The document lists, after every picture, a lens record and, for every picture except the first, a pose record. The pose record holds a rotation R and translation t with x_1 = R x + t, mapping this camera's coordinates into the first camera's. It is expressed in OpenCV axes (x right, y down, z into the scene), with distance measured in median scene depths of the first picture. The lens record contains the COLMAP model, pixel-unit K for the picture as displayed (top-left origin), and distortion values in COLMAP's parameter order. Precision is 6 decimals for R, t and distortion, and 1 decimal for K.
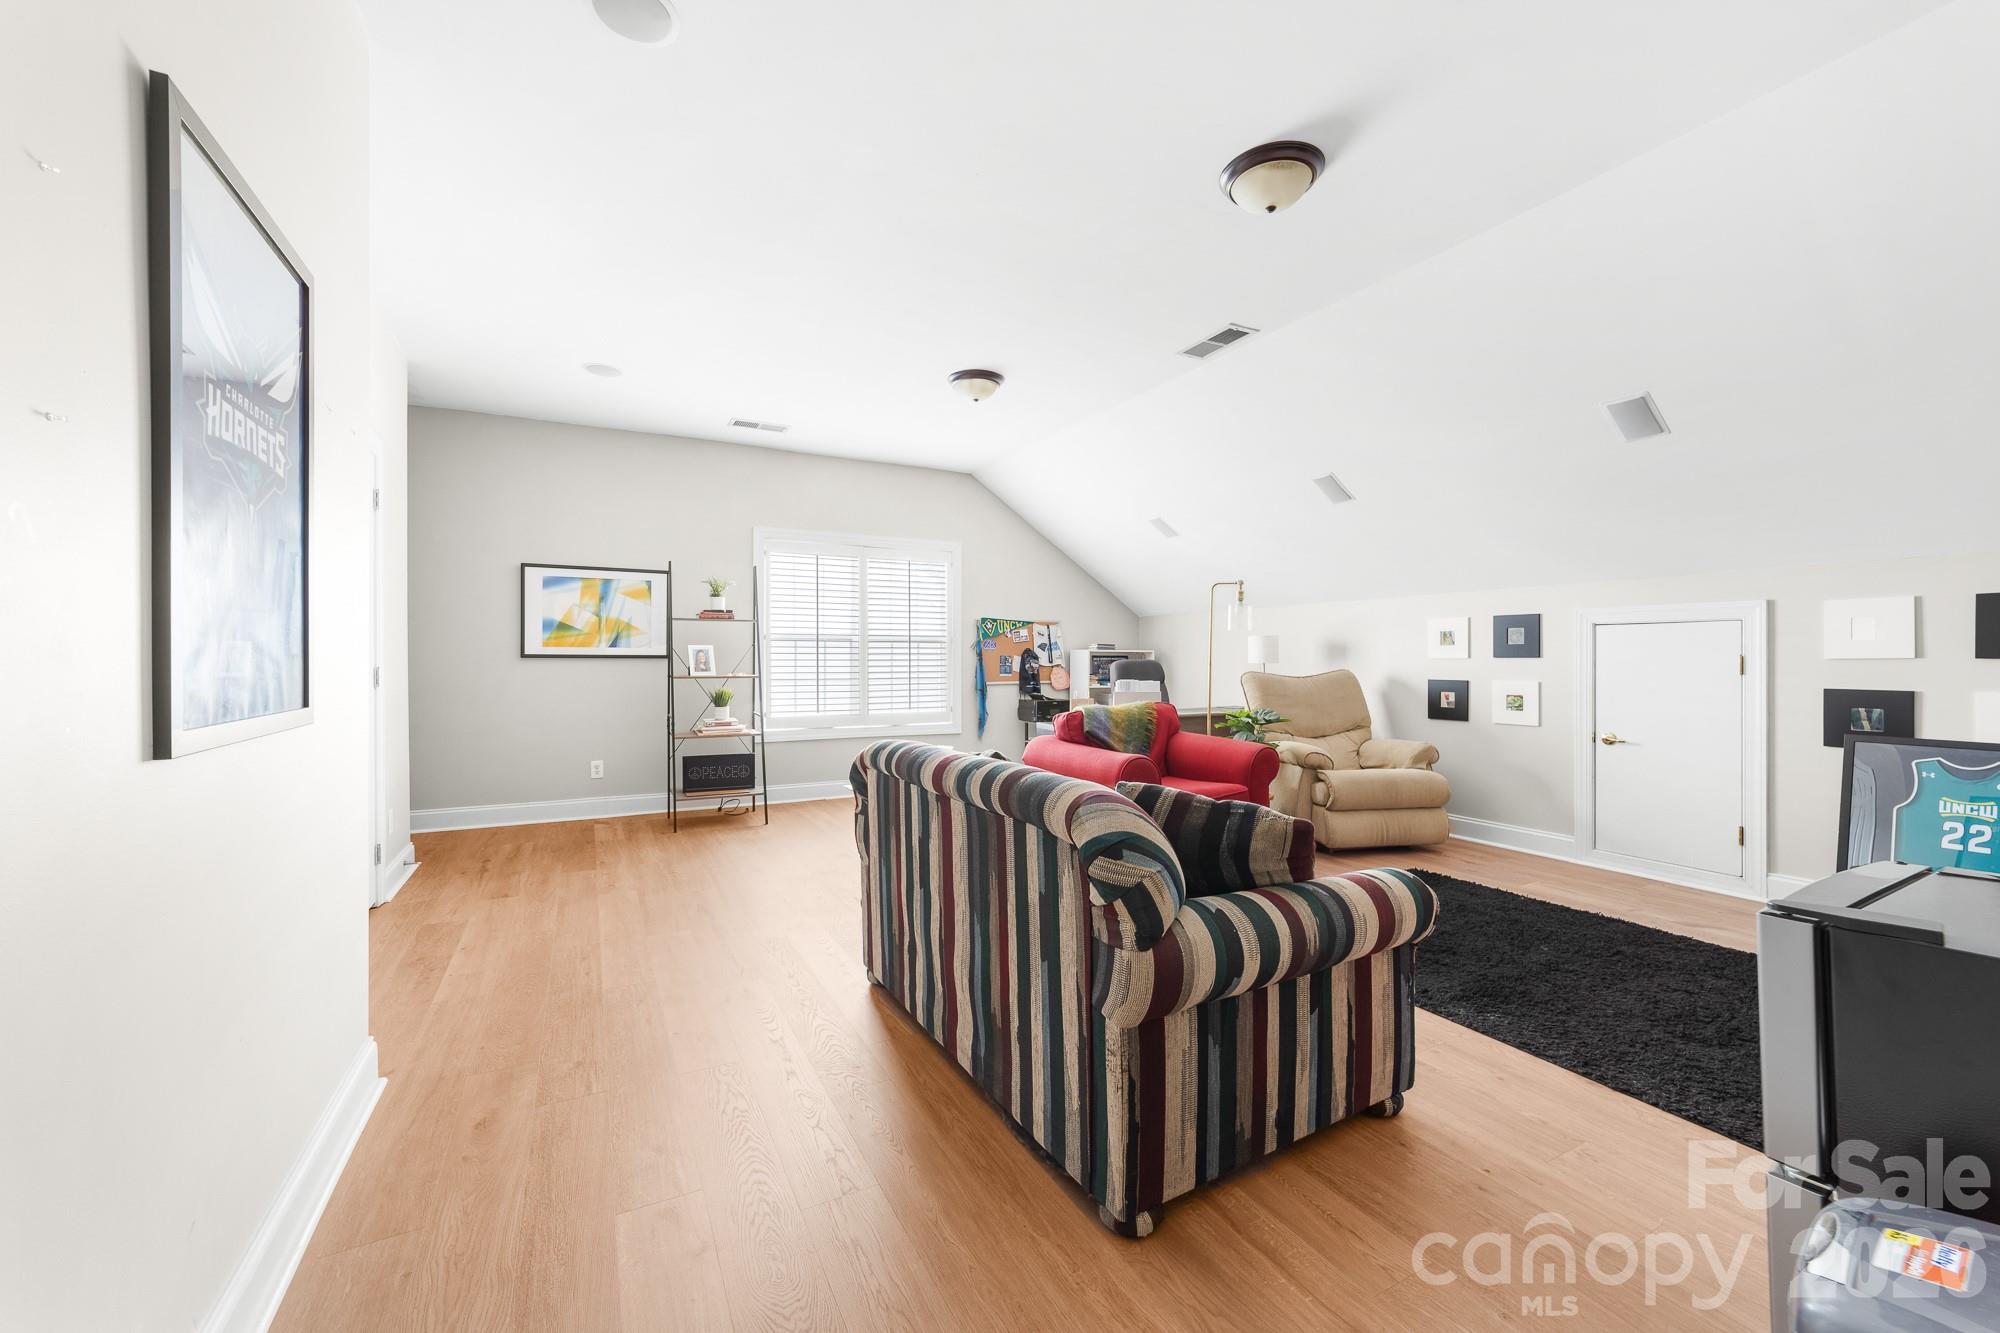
lens RADIAL K [[775.6, 0, 999.3], [0, 775.6, 658.1], [0, 0, 1]] dist [-0.013596, 0.005082]
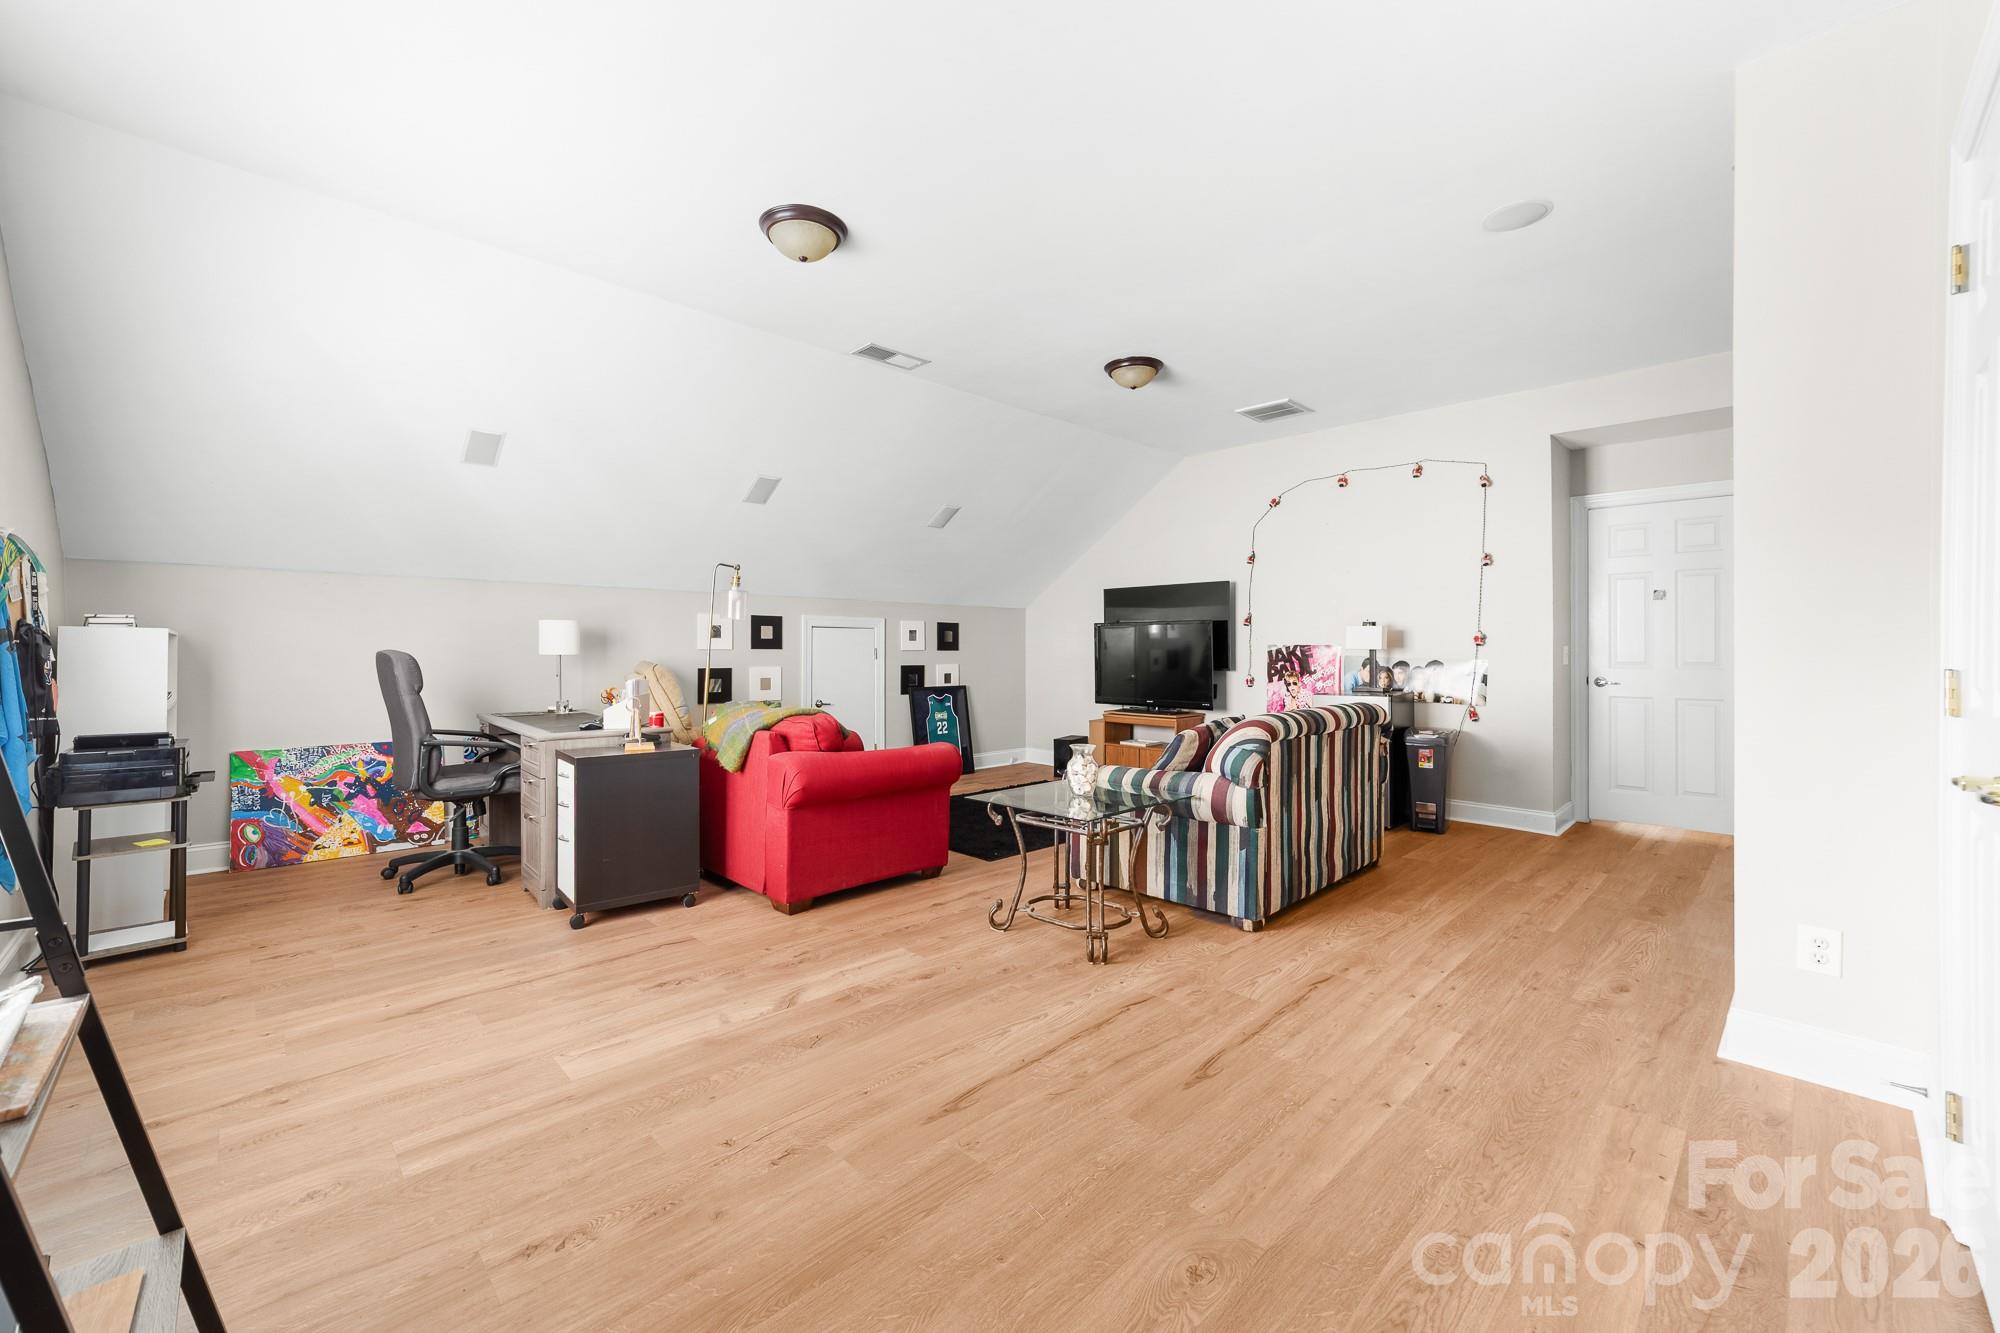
lens RADIAL K [[775.6, 0, 994.2], [0, 775.6, 658.1], [0, 0, 1]] dist [-0.013596, 0.005082]
pose [[-0.263187, -0.009943, 0.964694, -0.871917], [-0.002934, 0.999951, 0.009506, 0.002039], [-0.964740, -0.000329, -0.263203, 1.257343]]
